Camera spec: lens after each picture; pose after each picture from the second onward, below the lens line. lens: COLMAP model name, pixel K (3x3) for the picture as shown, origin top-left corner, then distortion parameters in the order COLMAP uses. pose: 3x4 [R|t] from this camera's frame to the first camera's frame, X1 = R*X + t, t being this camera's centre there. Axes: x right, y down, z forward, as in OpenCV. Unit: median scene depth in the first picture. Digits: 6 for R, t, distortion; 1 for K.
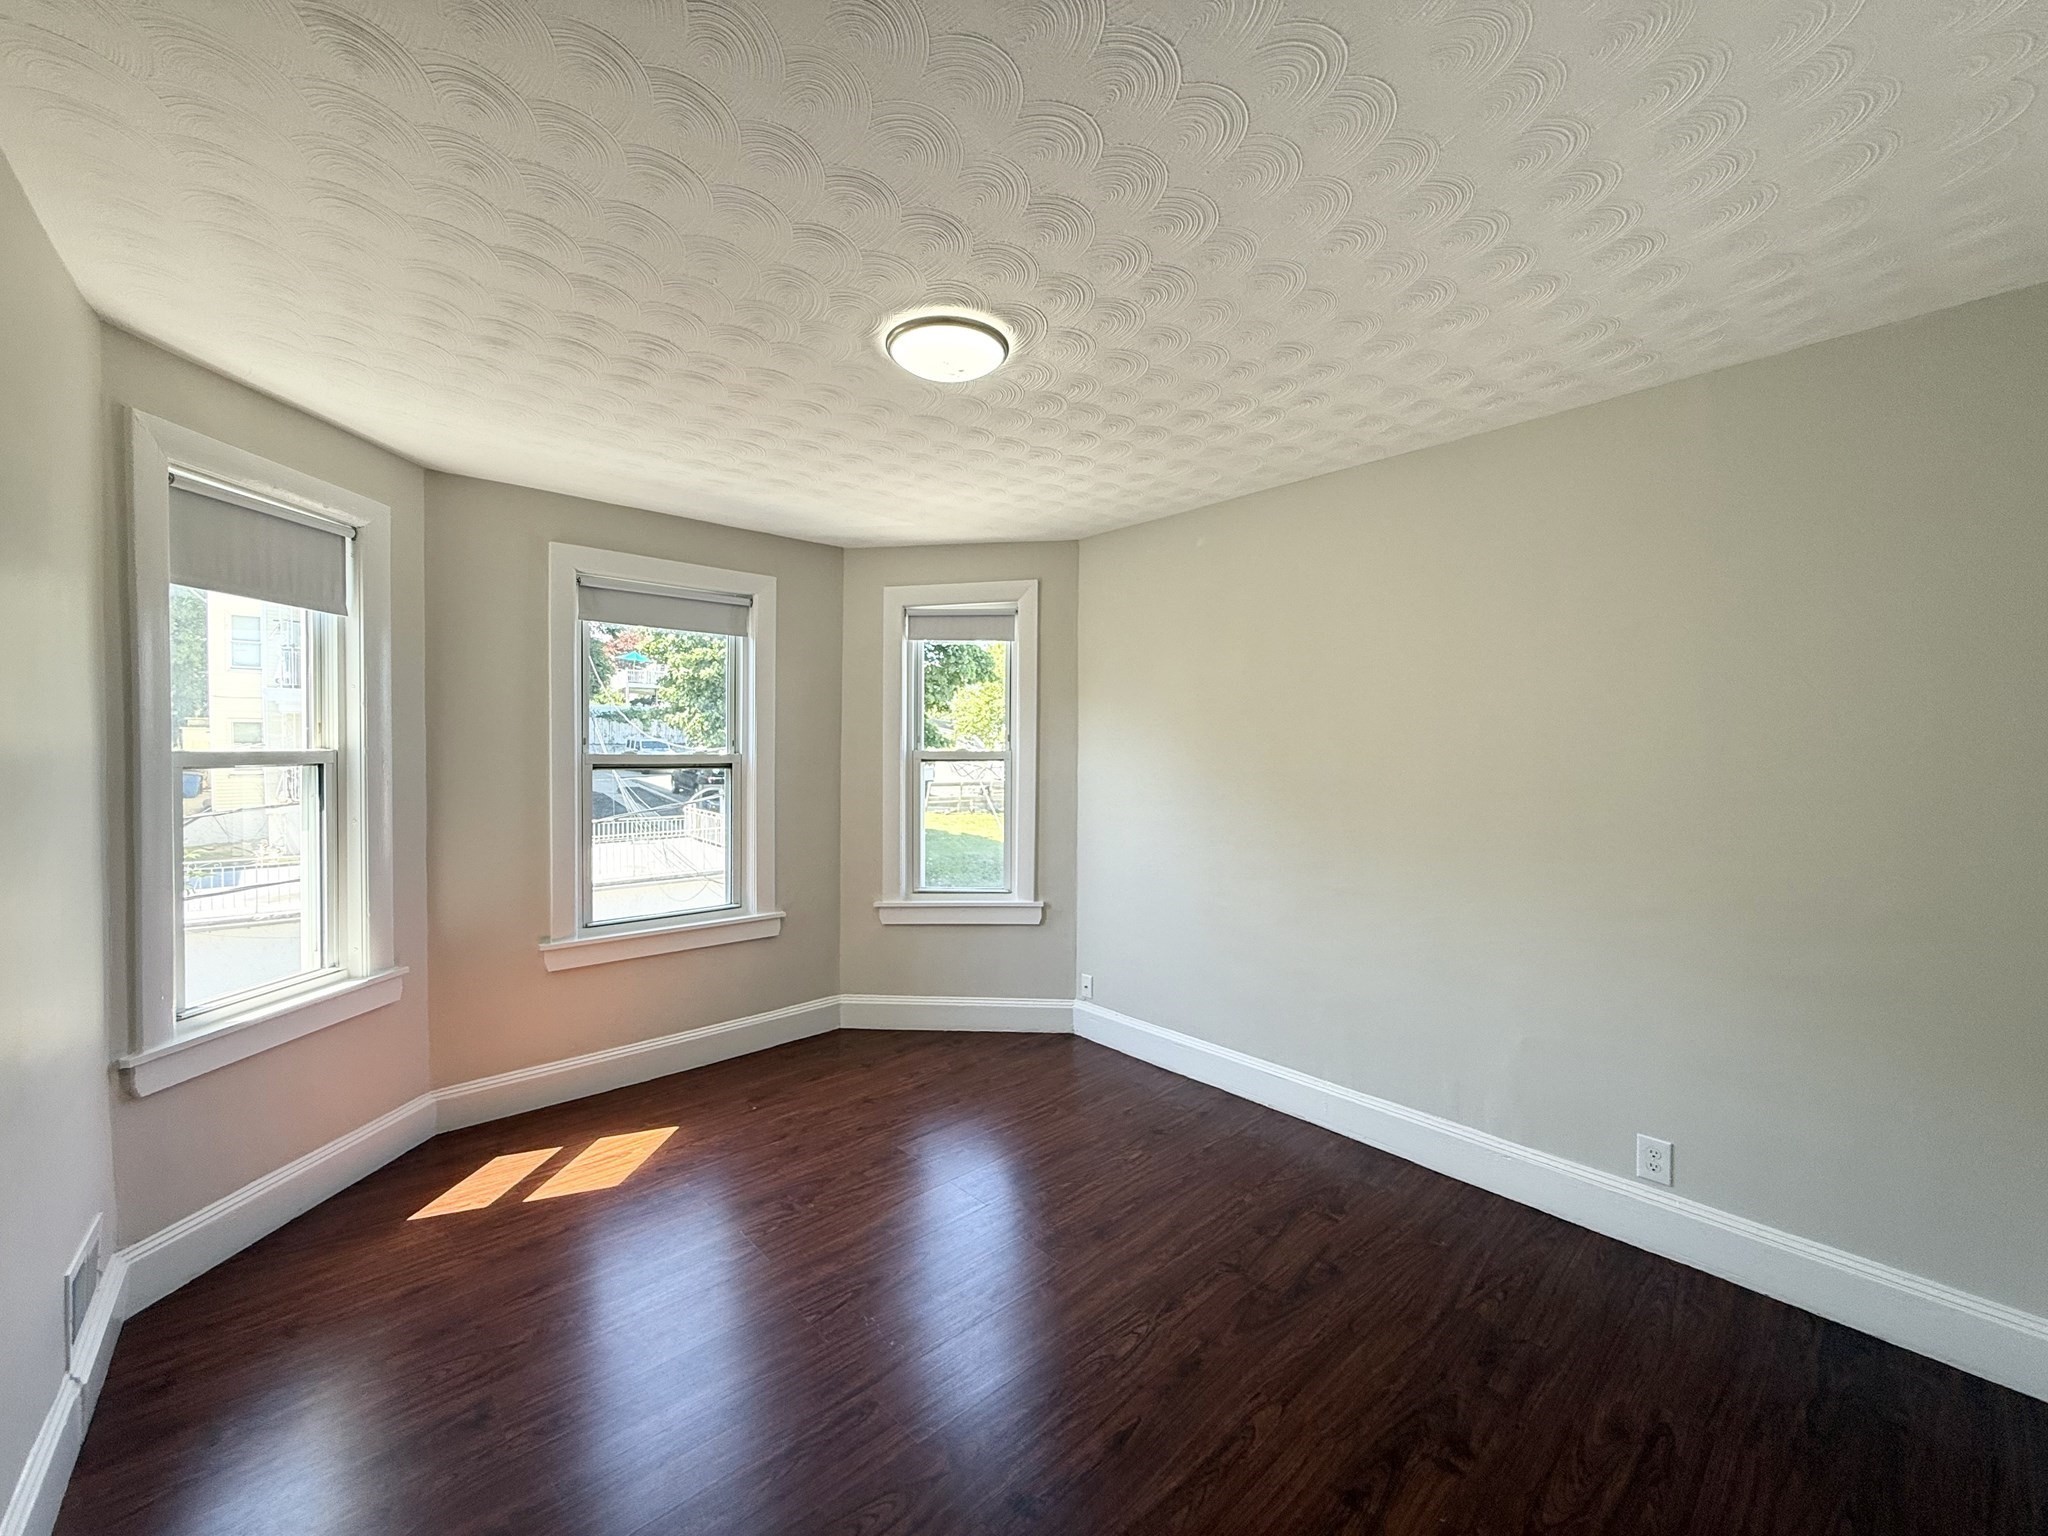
lens RADIAL K [[778.1, 0, 999.5], [0, 778.1, 775.9], [0, 0, 1]] dist [-0.001645, -0.000034]
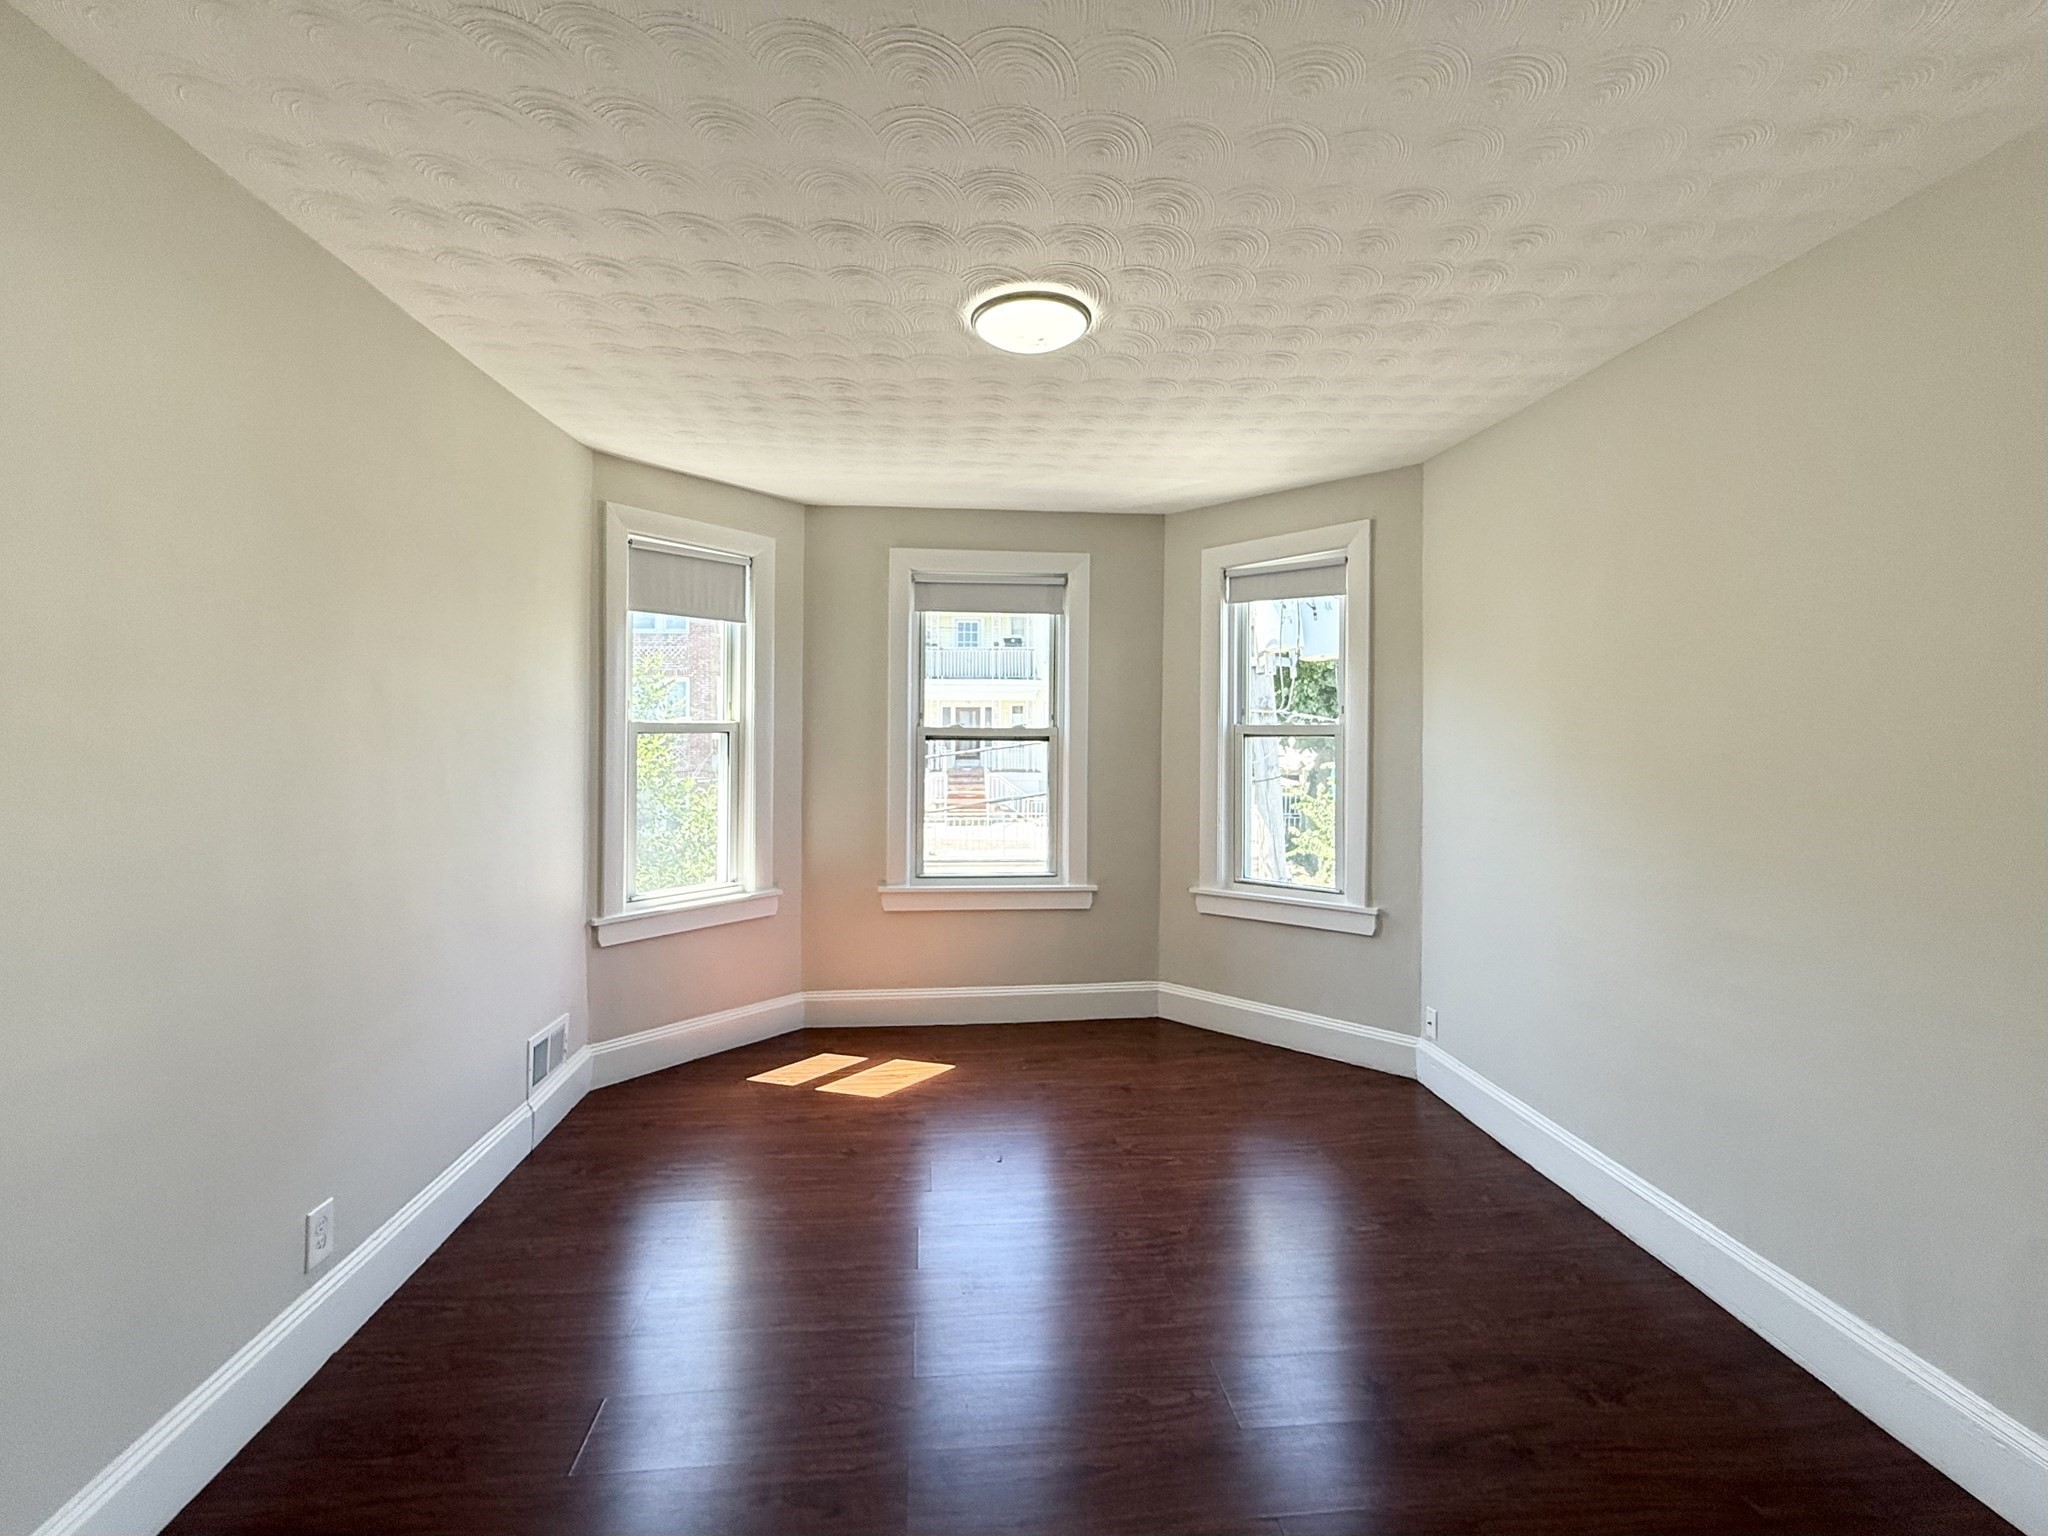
lens RADIAL K [[863.9, 0, 1053.8], [0, 863.9, 735.2], [0, 0, 1]] dist [-0.000718, -0.000084]
pose [[0.815936, 0.005115, -0.578120, 0.375967], [-0.022423, 0.999488, -0.022803, 0.009562], [0.577707, 0.031569, 0.815633, 0.069341]]
